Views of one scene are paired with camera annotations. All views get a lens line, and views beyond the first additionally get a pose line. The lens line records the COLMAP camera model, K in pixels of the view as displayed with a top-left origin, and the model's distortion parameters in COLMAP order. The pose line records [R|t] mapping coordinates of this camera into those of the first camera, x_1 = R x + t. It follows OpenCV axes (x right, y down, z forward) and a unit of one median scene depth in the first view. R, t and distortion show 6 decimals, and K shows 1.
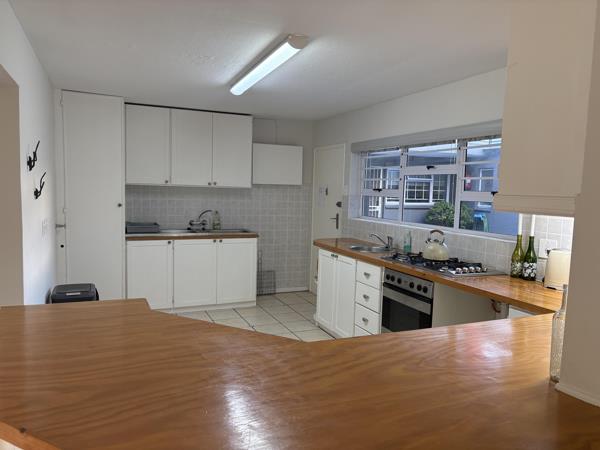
lens RADIAL K [[458.1, 0, 300.0], [0, 458.1, 225.0], [0, 0, 1]] dist [-0.001604, -0.000900]
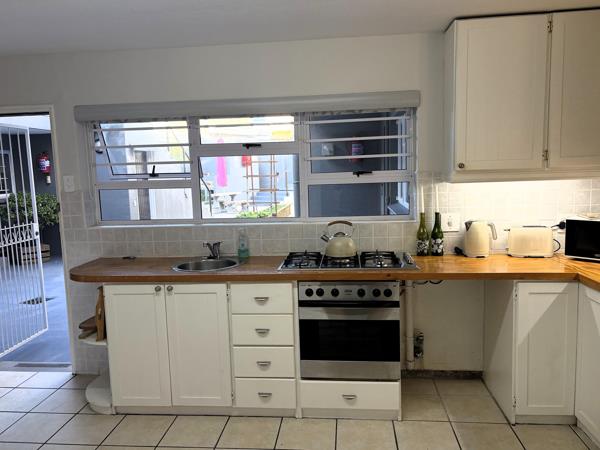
lens RADIAL K [[427.8, 0, 300.0], [0, 427.8, 216.5], [0, 0, 1]] dist [0.245789, -0.000013]
pose [[0.486966, -0.130977, 0.863545, -0.401327], [0.118090, 0.989487, 0.083487, -0.069361], [-0.865401, 0.061321, 0.497313, 0.637491]]
